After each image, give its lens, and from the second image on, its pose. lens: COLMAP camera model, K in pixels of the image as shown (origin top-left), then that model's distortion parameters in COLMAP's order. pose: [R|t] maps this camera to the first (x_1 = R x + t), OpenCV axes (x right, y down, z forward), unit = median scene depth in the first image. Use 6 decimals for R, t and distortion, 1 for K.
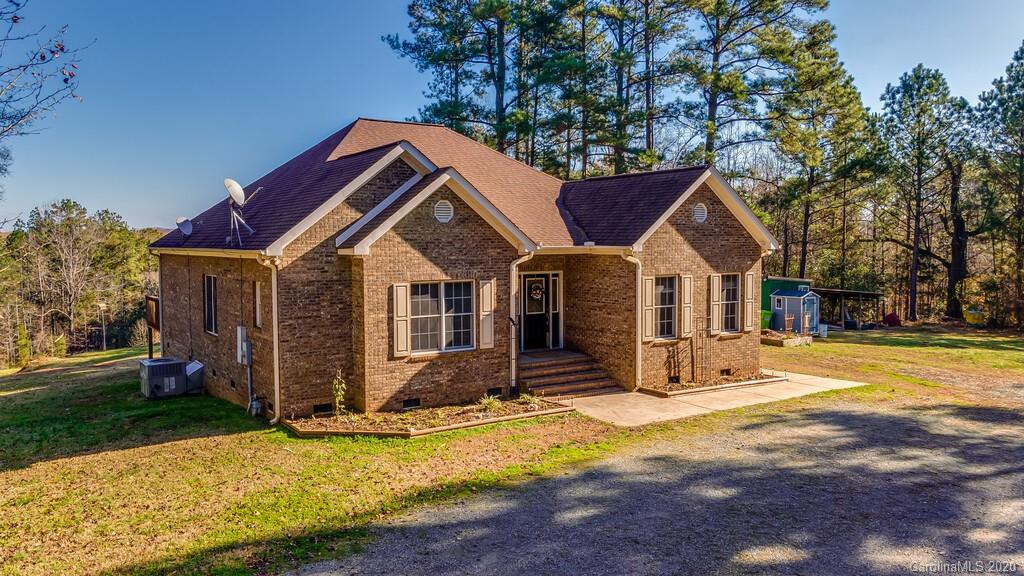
lens RADIAL K [[769.5, 0, 506.0], [0, 769.5, 283.1], [0, 0, 1]] dist [-0.028855, 0.068421]
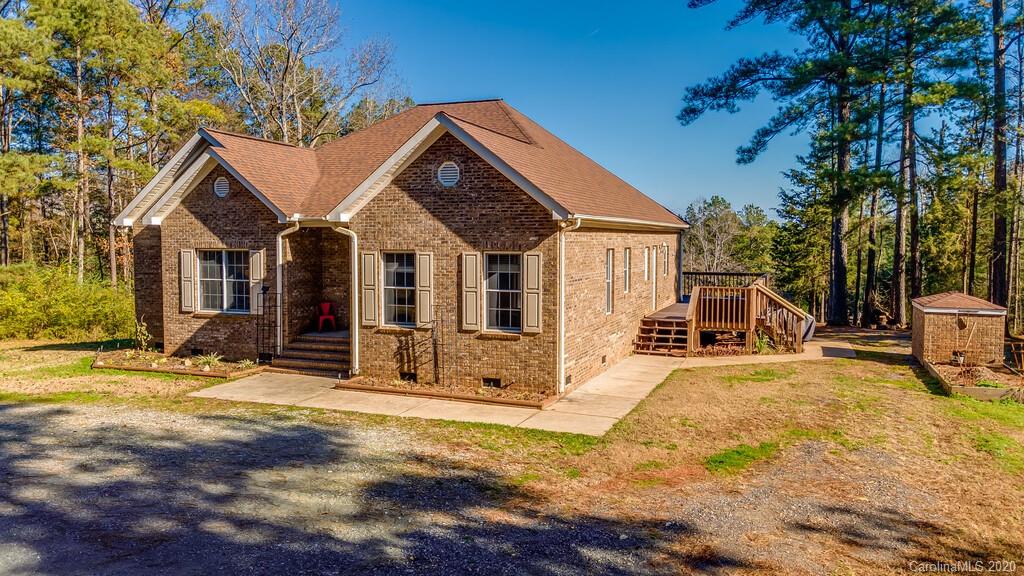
lens RADIAL K [[769.5, 0, 506.0], [0, 769.5, 283.1], [0, 0, 1]] dist [-0.028855, 0.068421]
pose [[0.607285, 0.052077, -0.792775, 0.982046], [-0.047631, 0.998441, 0.029100, -0.005092], [0.793055, 0.020089, 0.608819, 0.600045]]
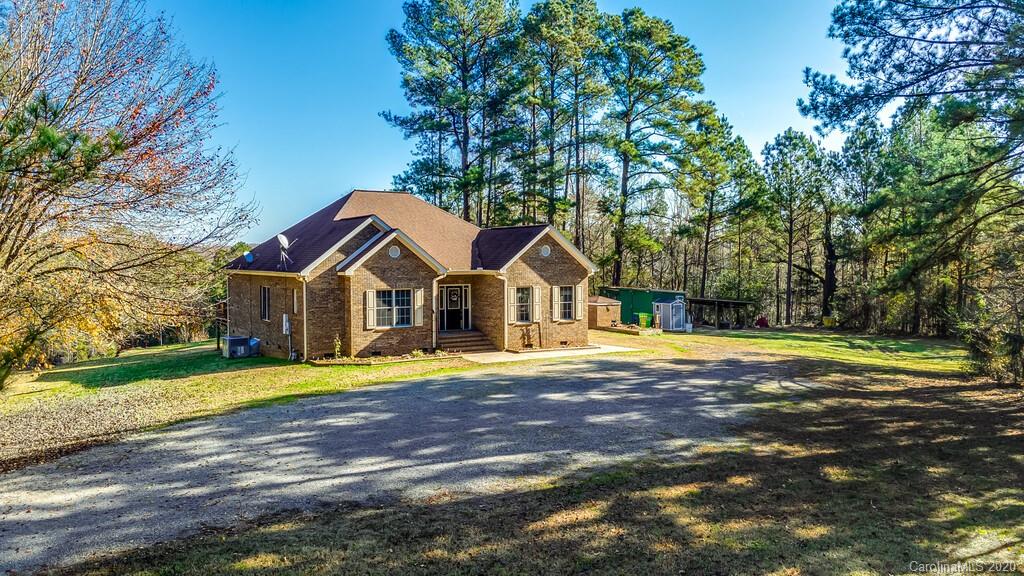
lens RADIAL K [[769.5, 0, 506.0], [0, 769.5, 283.1], [0, 0, 1]] dist [-0.028855, 0.068421]
pose [[0.999755, 0.001036, -0.022117, 0.214256], [-0.001494, 0.999785, -0.020664, 0.019386], [0.022091, 0.020692, 0.999542, -0.795723]]
